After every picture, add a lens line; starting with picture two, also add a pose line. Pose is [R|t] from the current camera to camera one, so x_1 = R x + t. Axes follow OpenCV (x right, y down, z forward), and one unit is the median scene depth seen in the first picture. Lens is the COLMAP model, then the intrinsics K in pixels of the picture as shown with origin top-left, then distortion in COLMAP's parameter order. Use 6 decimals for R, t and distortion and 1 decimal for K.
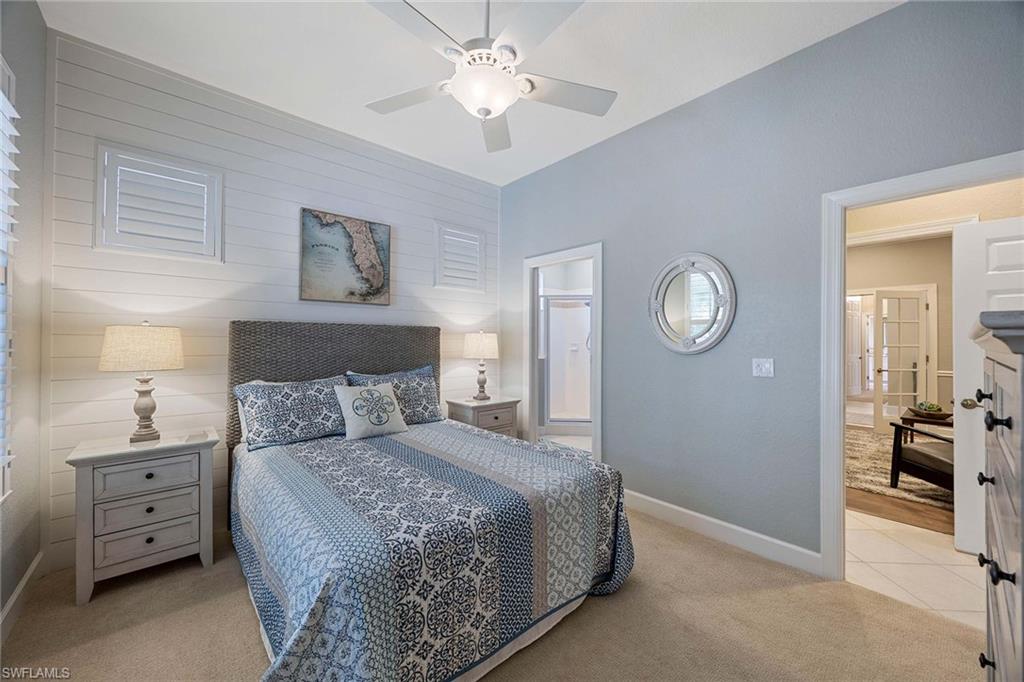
lens RADIAL K [[390.1, 0, 537.3], [0, 390.1, 329.5], [0, 0, 1]] dist [-0.002843, -0.000413]
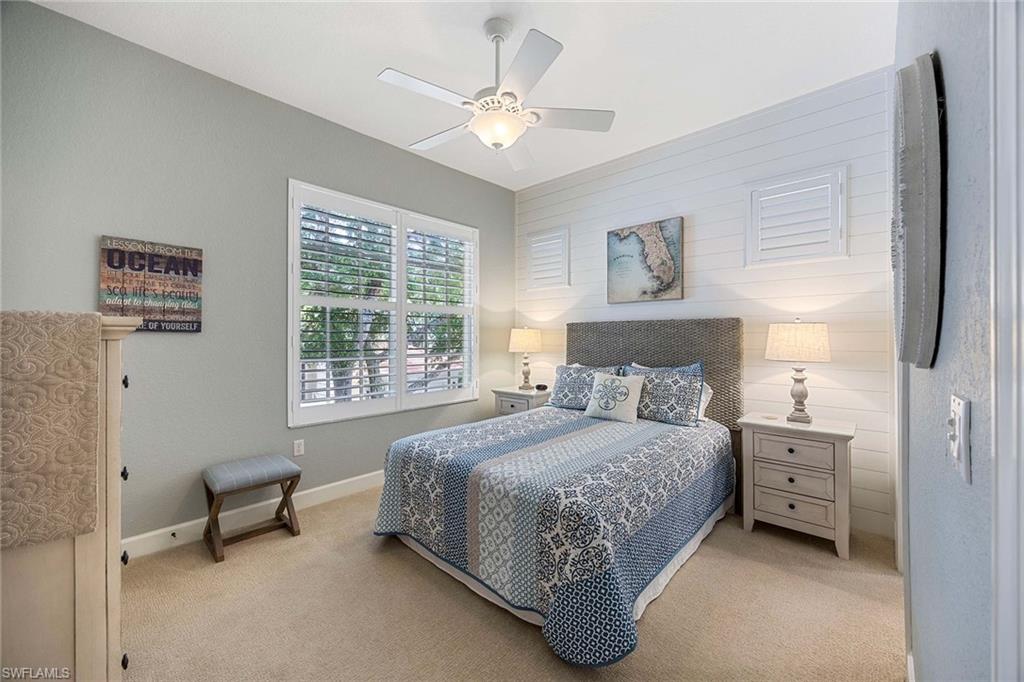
lens RADIAL K [[390.1, 0, 512.5], [0, 390.1, 337.2], [0, 0, 1]] dist [-0.002843, -0.000413]
pose [[0.073451, -0.002275, -0.997296, 0.594085], [0.036256, 0.999342, 0.000391, 0.019939], [0.996640, -0.036186, 0.073485, 0.533239]]
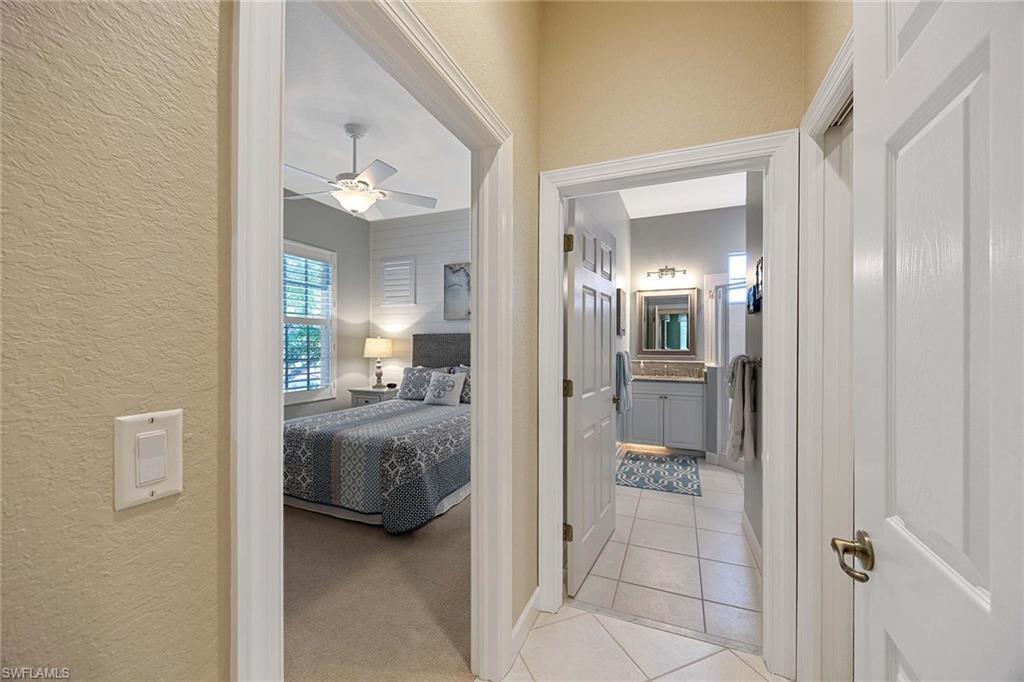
lens RADIAL K [[390.1, 0, 511.3], [0, 390.1, 346.9], [0, 0, 1]] dist [-0.002843, -0.000413]
pose [[0.409126, 0.002832, -0.912473, 0.958785], [0.029758, 0.999422, 0.016444, 0.019256], [0.911993, -0.033881, 0.408805, 0.517120]]
